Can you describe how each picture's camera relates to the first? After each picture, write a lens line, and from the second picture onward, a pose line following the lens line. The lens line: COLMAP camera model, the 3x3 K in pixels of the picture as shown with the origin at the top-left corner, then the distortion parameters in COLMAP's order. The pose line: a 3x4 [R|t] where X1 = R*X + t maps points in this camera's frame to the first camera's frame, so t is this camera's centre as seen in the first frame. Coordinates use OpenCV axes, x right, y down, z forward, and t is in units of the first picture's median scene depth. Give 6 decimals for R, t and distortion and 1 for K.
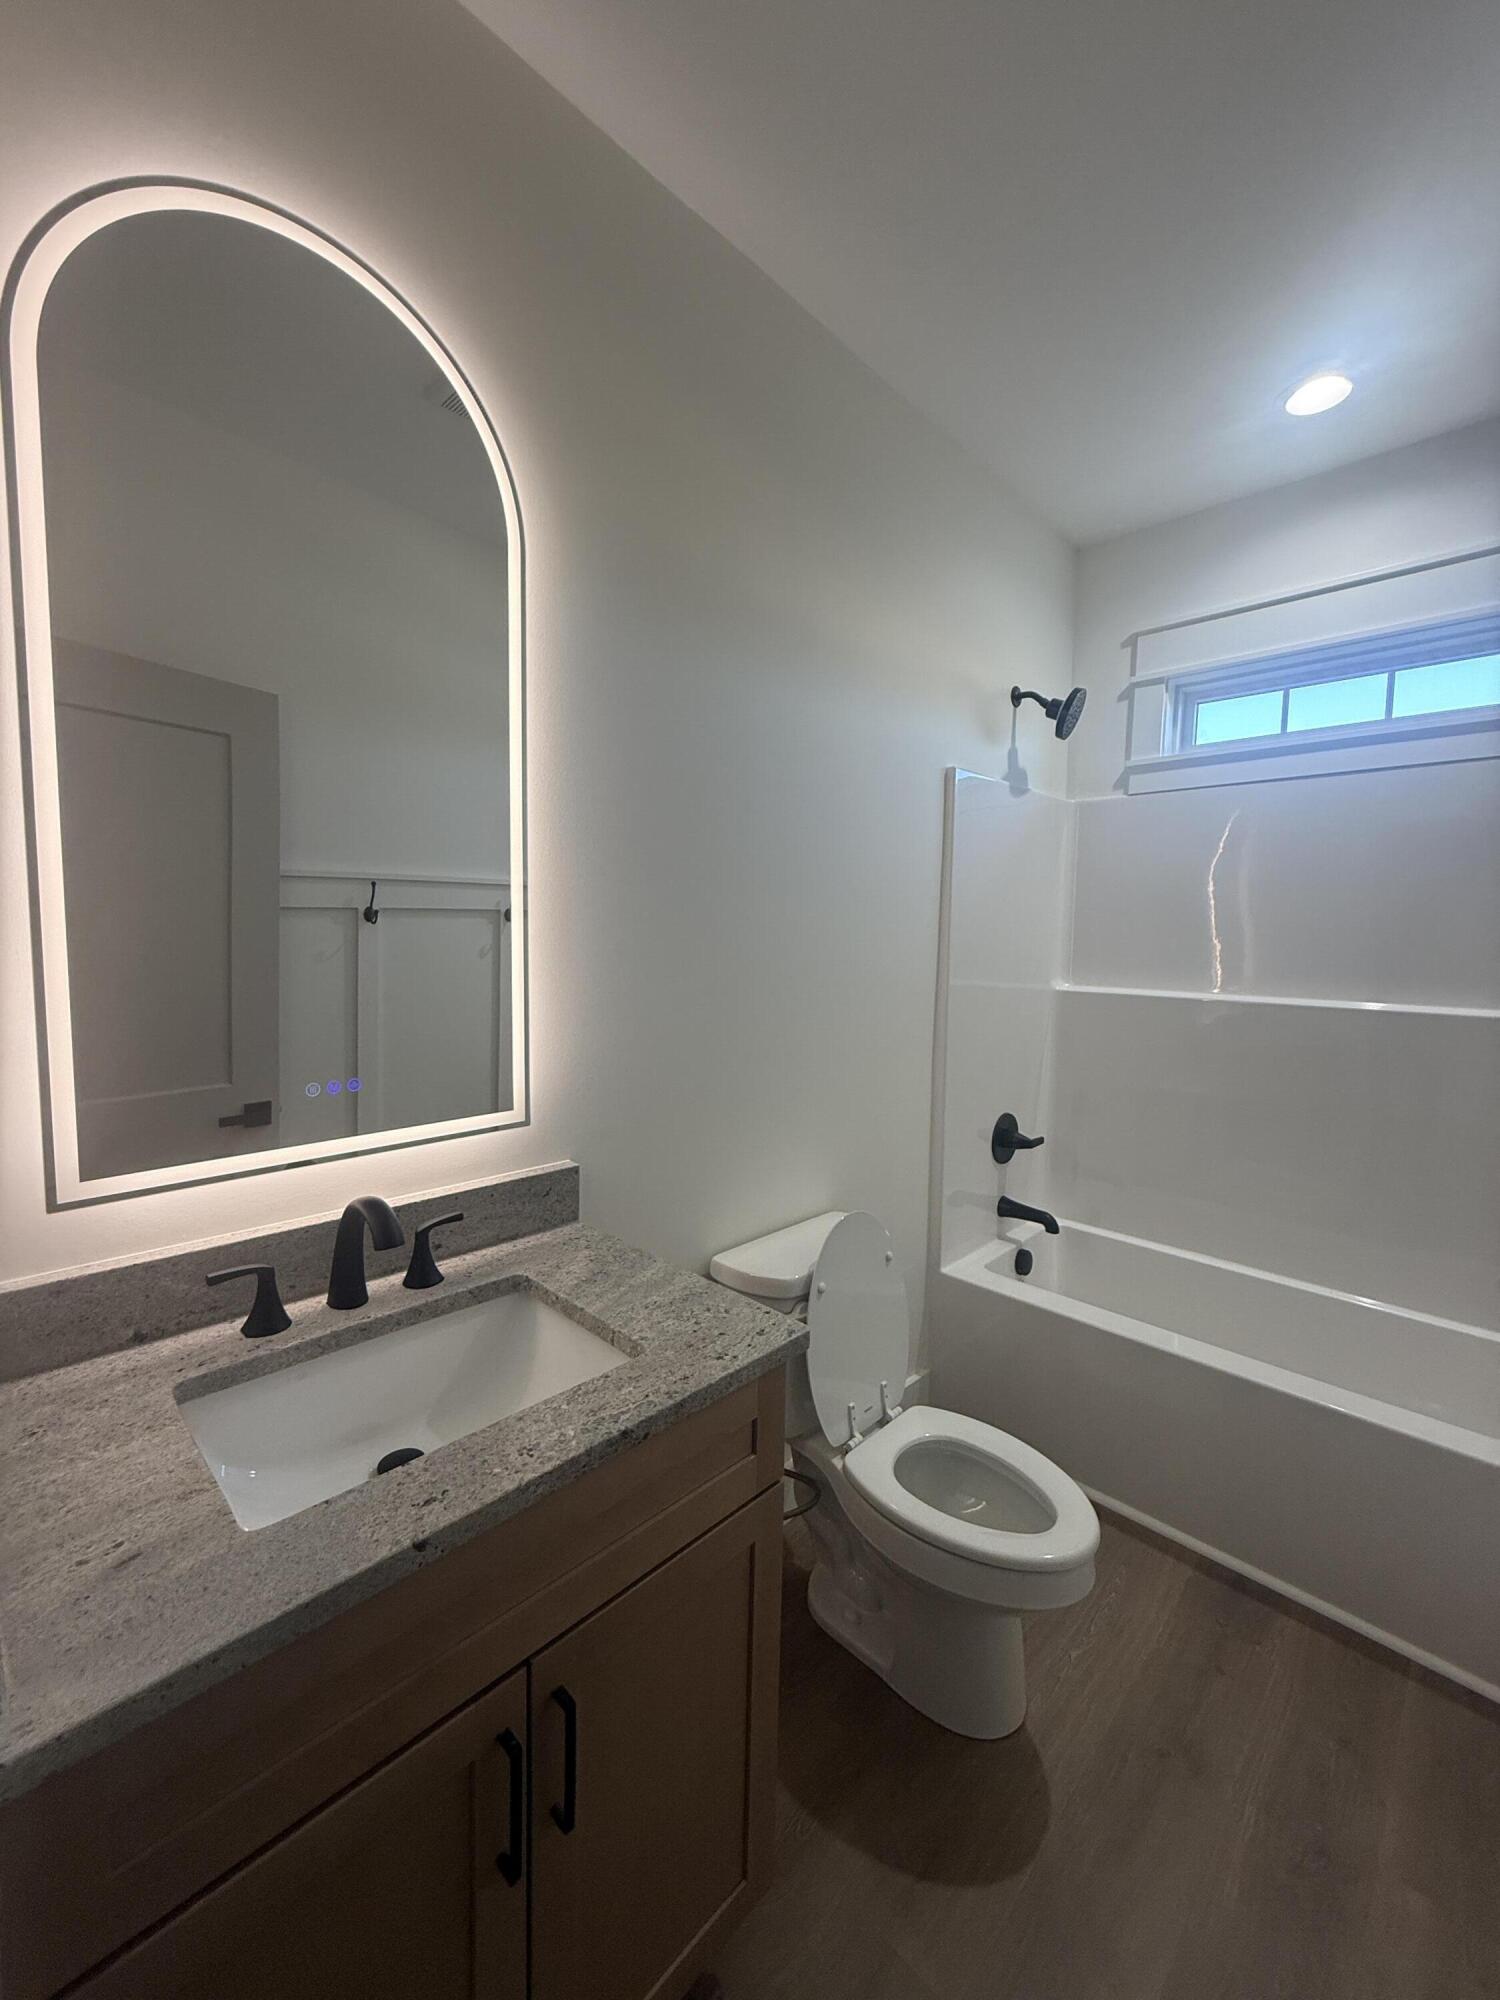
lens RADIAL K [[796.1, 0, 750.0], [0, 796.1, 1000.0], [0, 0, 1]] dist [-0.000592, -0.000213]
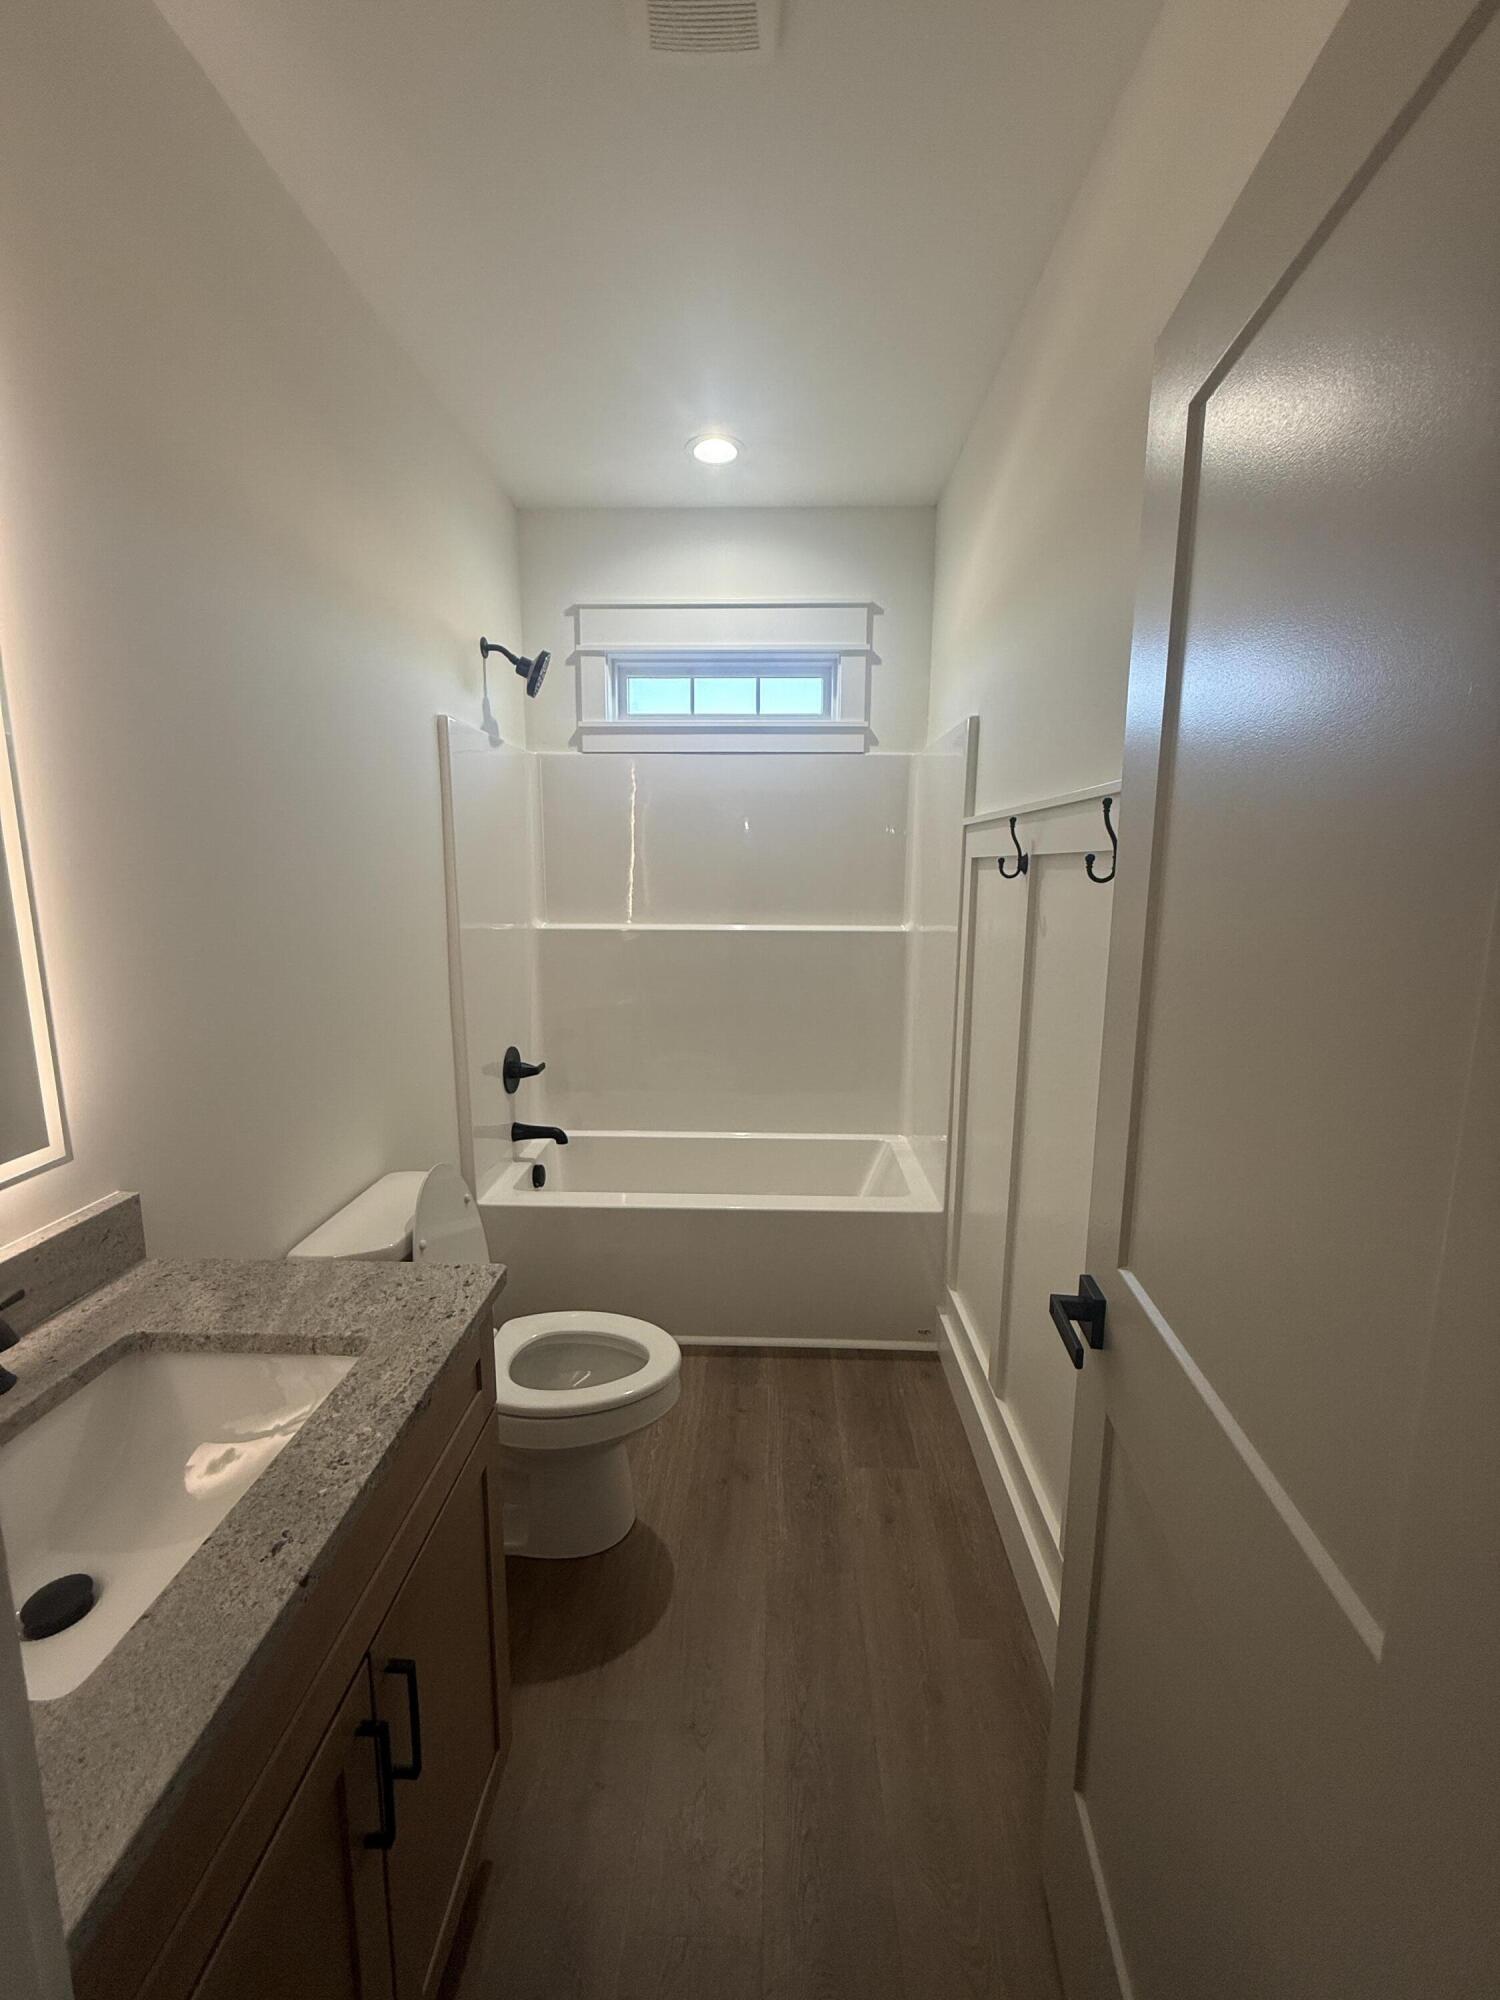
lens RADIAL K [[796.1, 0, 750.0], [0, 796.1, 1000.0], [0, 0, 1]] dist [-0.000592, -0.000213]
pose [[0.737744, -0.125833, 0.663250, -0.204891], [0.065299, 0.991169, 0.115413, -0.033434], [-0.671916, -0.041836, 0.739445, -0.018335]]
